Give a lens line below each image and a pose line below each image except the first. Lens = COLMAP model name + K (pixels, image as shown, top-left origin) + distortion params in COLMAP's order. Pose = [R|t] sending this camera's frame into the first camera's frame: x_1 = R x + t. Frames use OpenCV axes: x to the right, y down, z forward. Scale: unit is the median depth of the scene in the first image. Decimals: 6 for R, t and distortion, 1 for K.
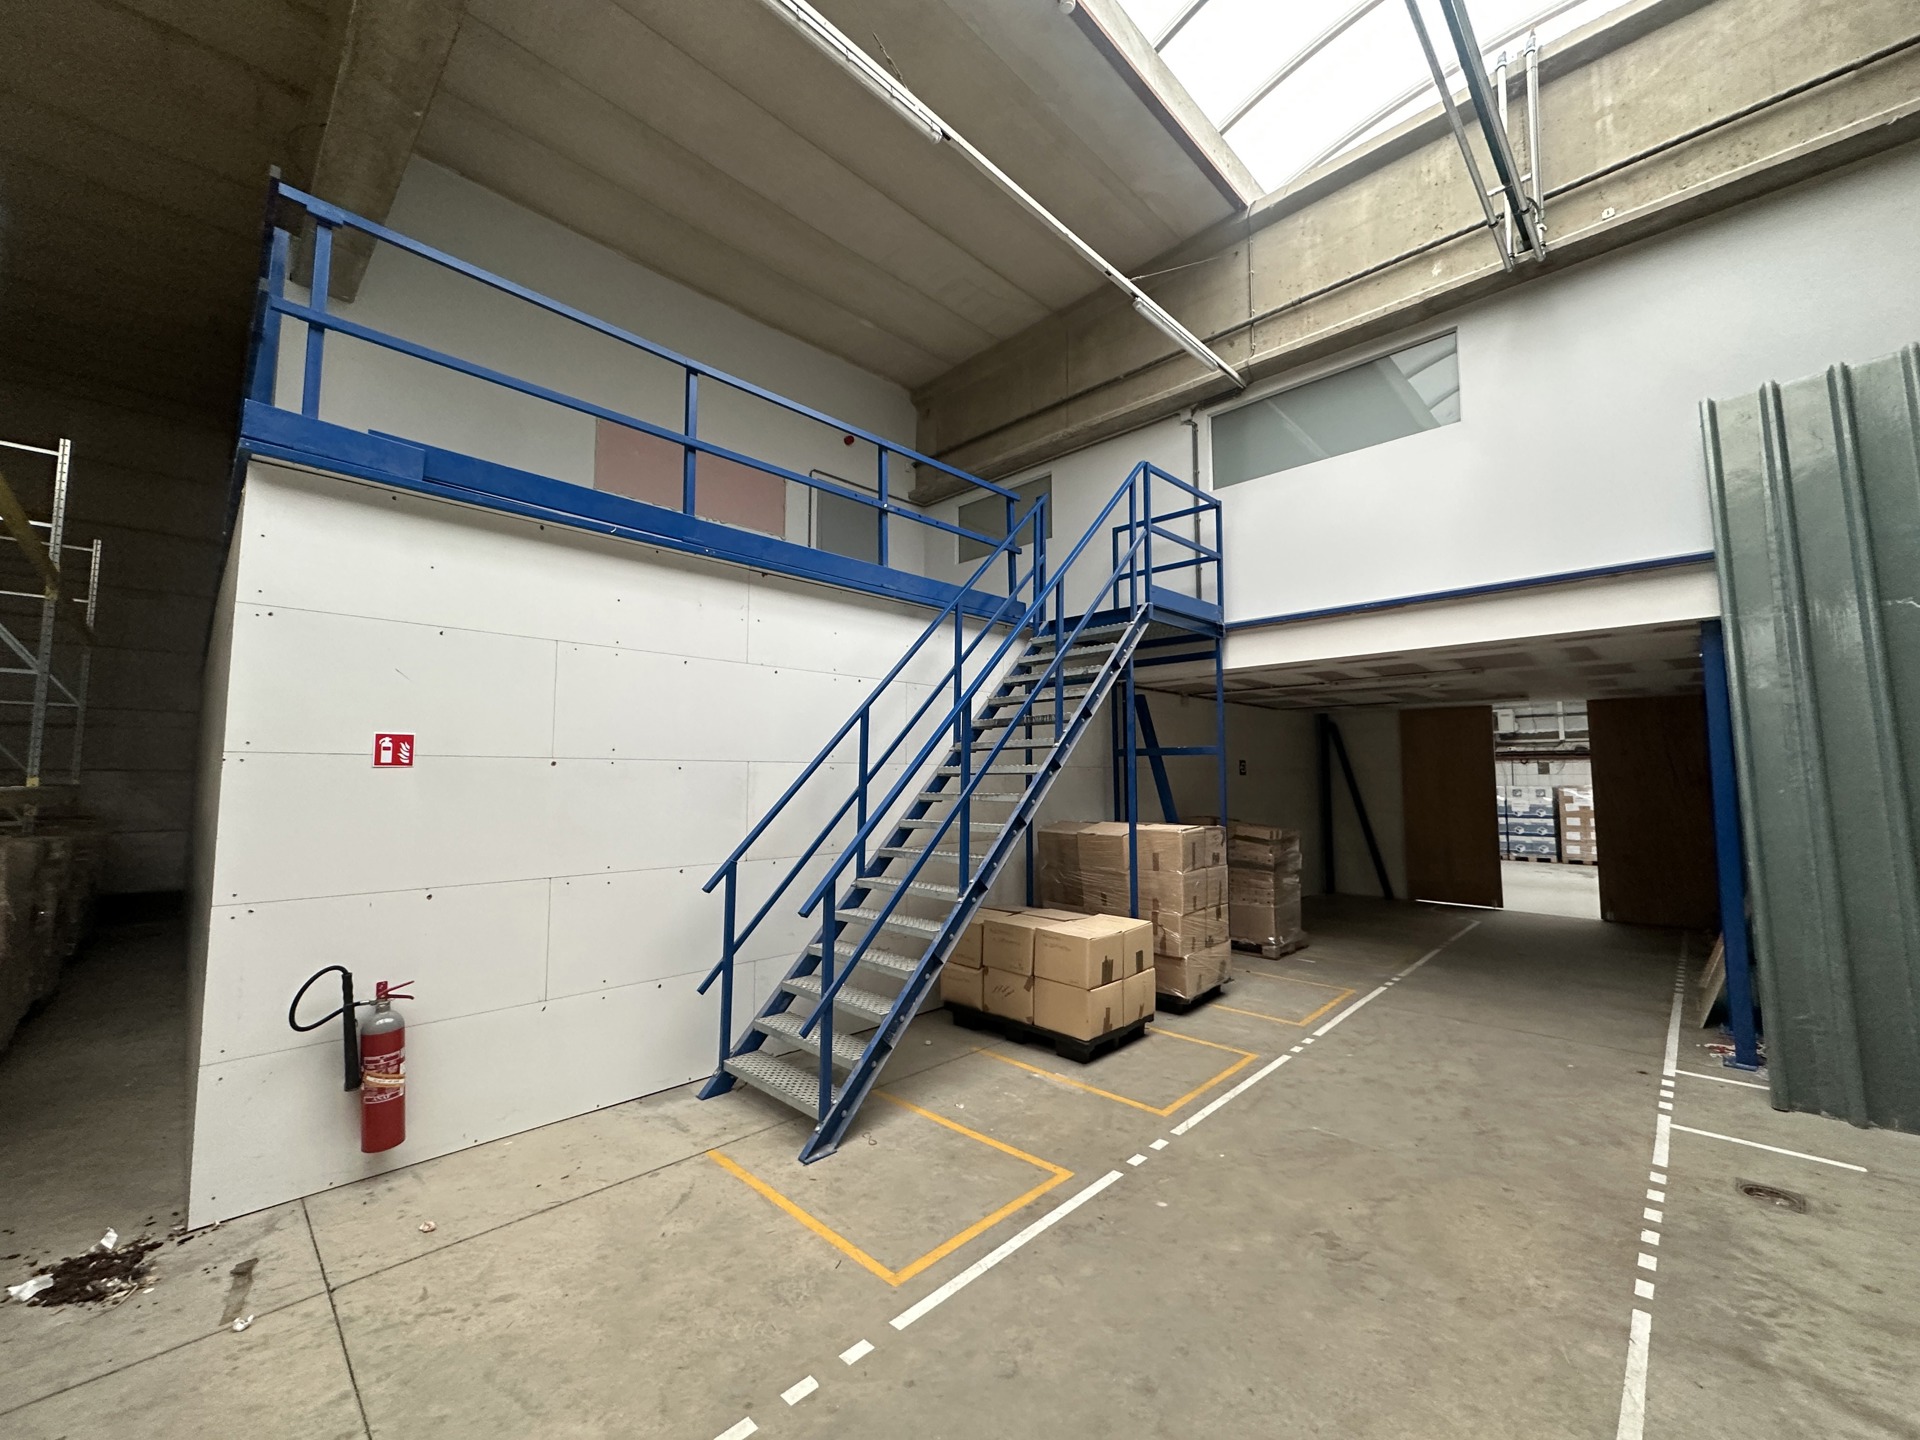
lens RADIAL K [[764.5, 0, 960.0], [0, 764.5, 720.0], [0, 0, 1]] dist [-0.000294, -0.000189]
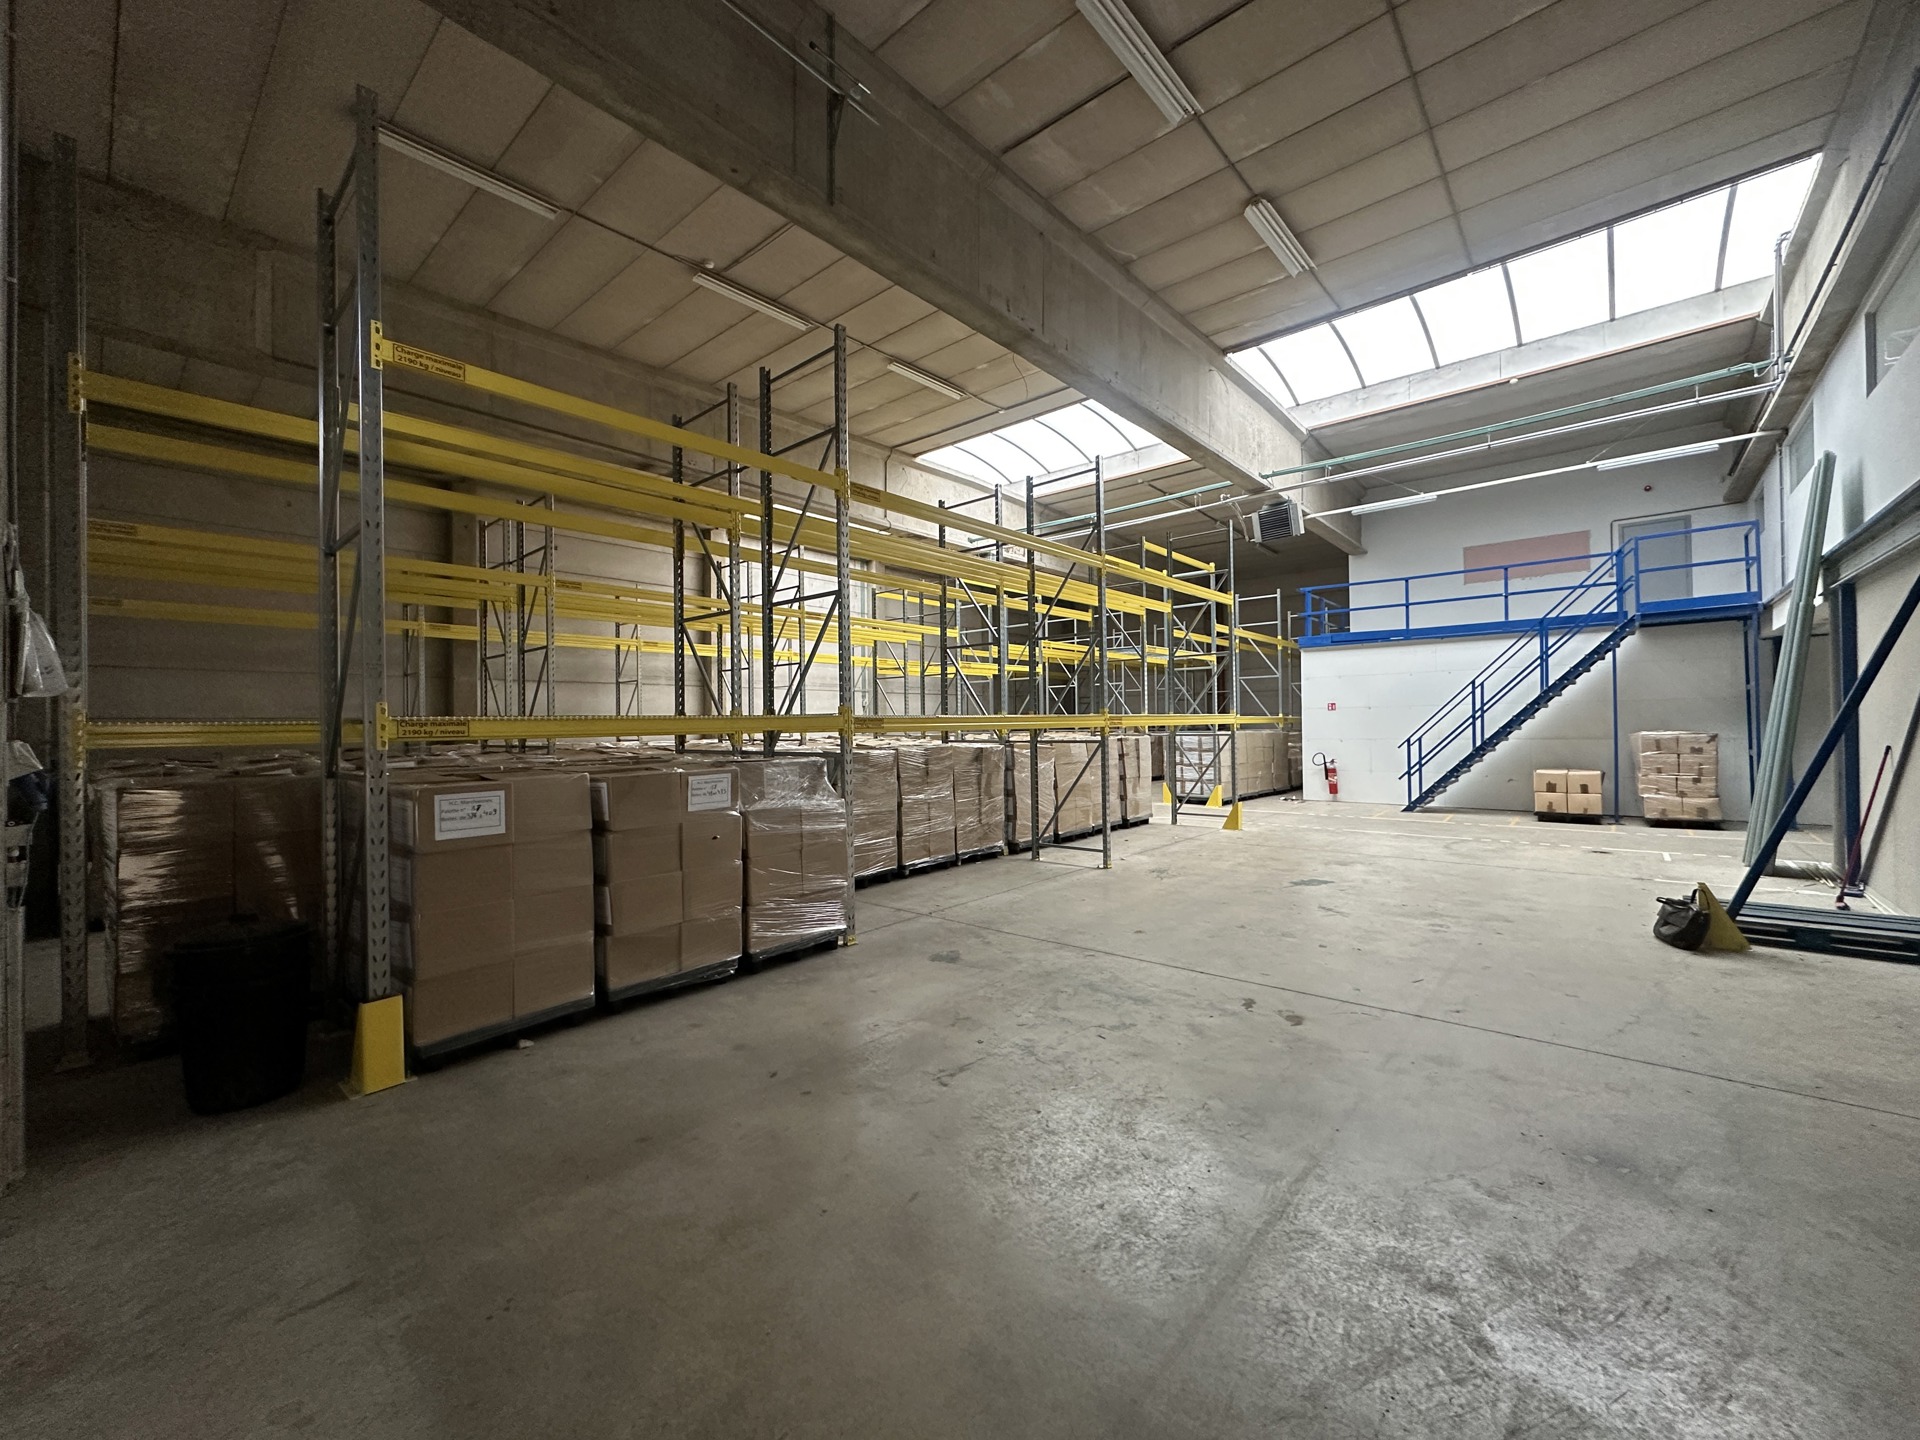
lens RADIAL K [[764.5, 0, 960.0], [0, 764.5, 720.0], [0, 0, 1]] dist [-0.000294, -0.000189]
pose [[0.058850, -0.004923, -0.998255, 4.302624], [0.094773, 0.995499, 0.000678, -0.108619], [0.993758, -0.094648, 0.059051, -1.695645]]
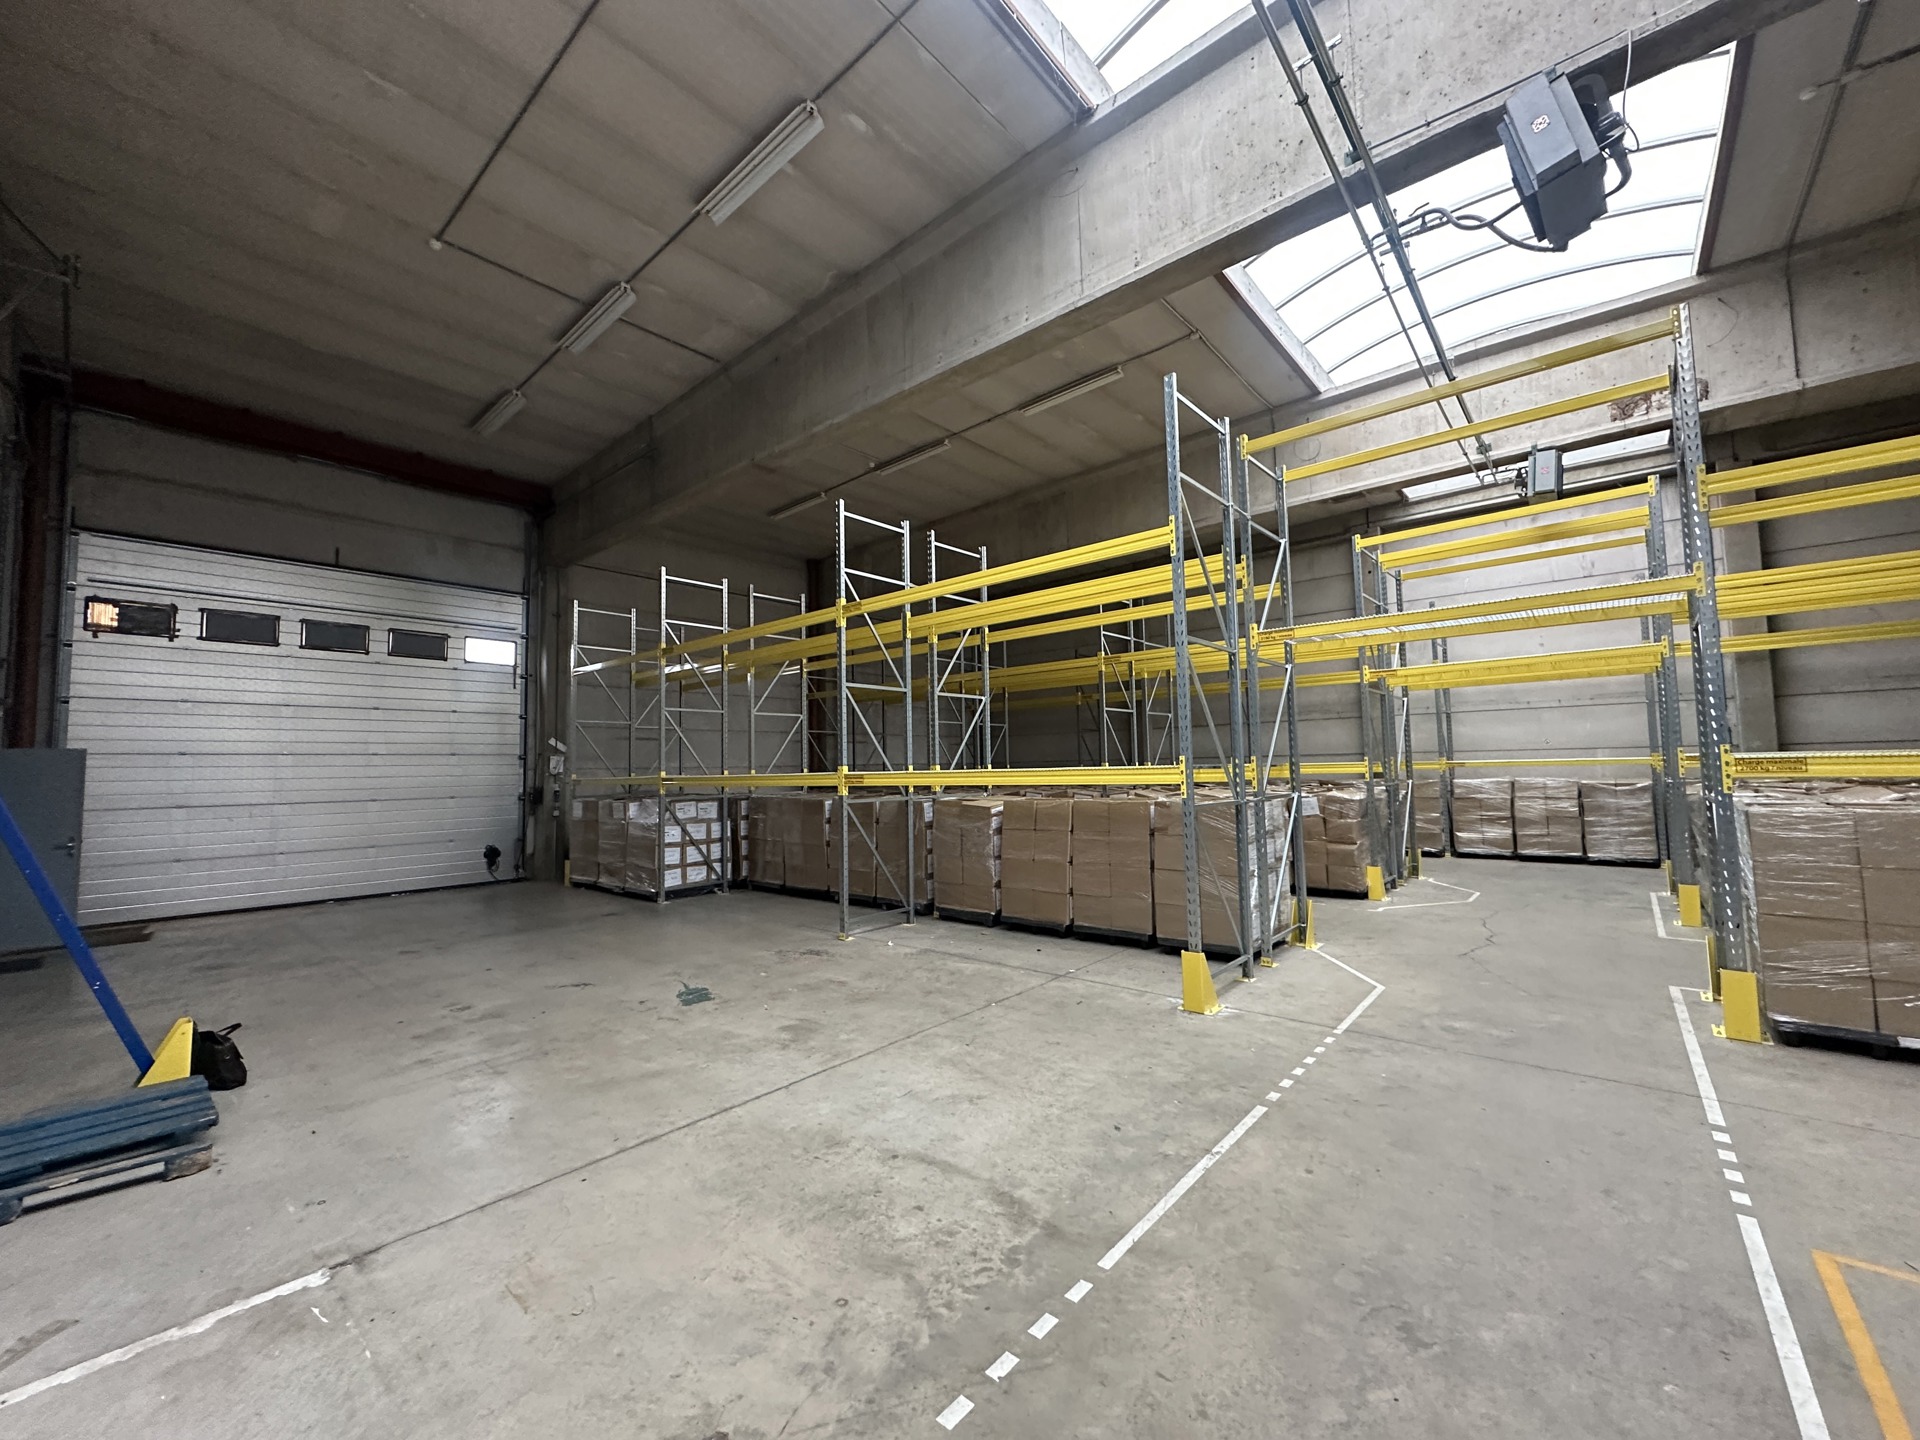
lens RADIAL K [[764.5, 0, 960.0], [0, 764.5, 720.0], [0, 0, 1]] dist [-0.000294, -0.000189]
pose [[-0.997766, 0.016301, -0.064791, 1.029687], [0.025723, 0.988747, -0.147369, 0.164033], [0.061660, -0.148706, -0.986957, 1.920859]]
